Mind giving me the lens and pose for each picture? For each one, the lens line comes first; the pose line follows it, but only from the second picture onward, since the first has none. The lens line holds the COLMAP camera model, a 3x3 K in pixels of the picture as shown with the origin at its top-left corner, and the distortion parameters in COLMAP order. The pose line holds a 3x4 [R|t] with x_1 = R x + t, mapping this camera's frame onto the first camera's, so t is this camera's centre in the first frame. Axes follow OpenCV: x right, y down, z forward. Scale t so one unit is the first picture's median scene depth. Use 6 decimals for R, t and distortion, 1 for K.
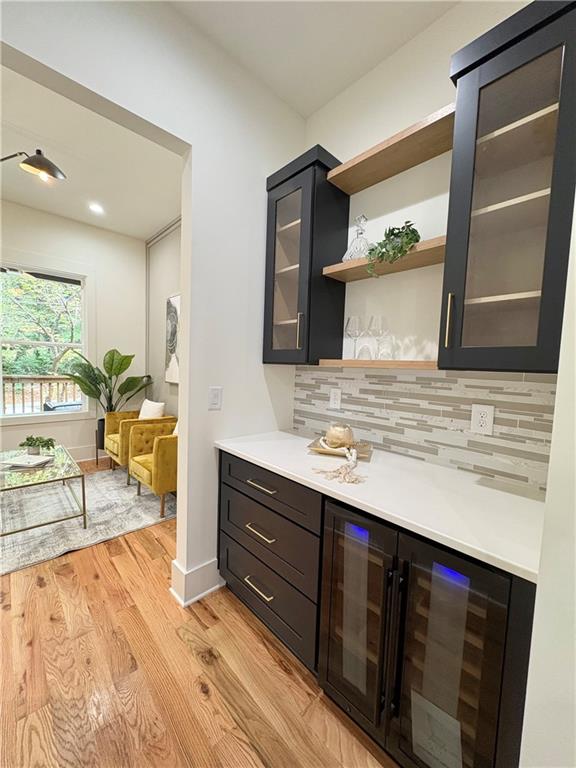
lens RADIAL K [[308.2, 0, 290.7], [0, 308.2, 385.4], [0, 0, 1]] dist [-0.002273, -0.000263]
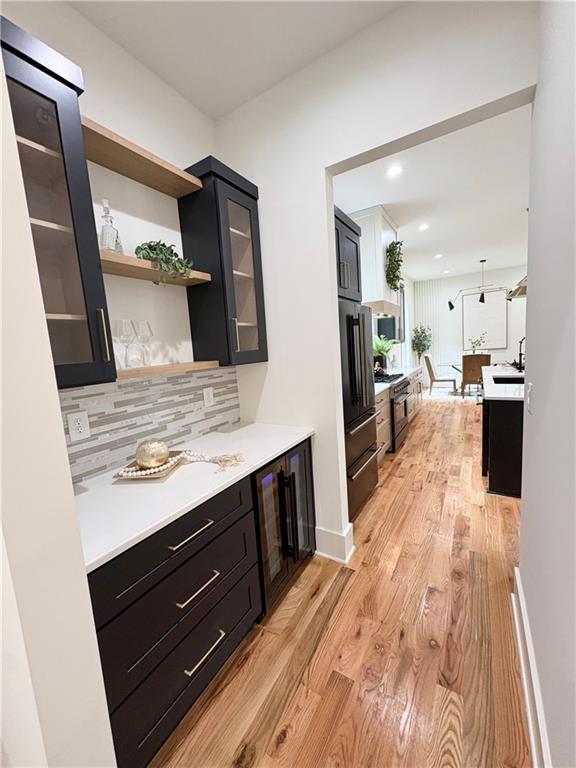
lens RADIAL K [[308.2, 0, 286.3], [0, 308.2, 384.2], [0, 0, 1]] dist [-0.002273, -0.000263]
pose [[-0.270760, -0.138255, 0.952667, -0.881179], [0.116751, 0.977612, 0.175057, -0.164579], [-0.955541, 0.158623, -0.248557, 0.921039]]
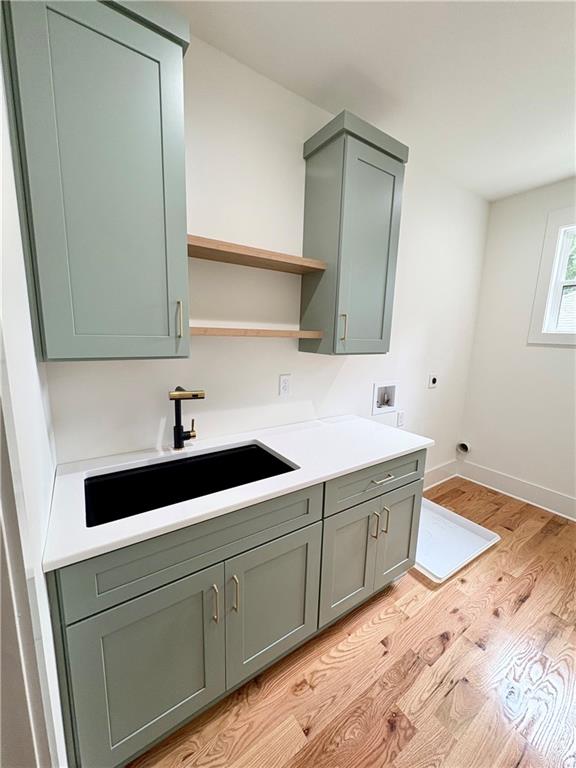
lens RADIAL K [[308.2, 0, 291.6], [0, 308.2, 384.3], [0, 0, 1]] dist [-0.002273, -0.000263]
pose [[0.157961, -0.190781, 0.968840, -0.717761], [0.046340, 0.981509, 0.185721, -0.149022], [-0.986357, 0.015560, 0.163881, 0.757287]]
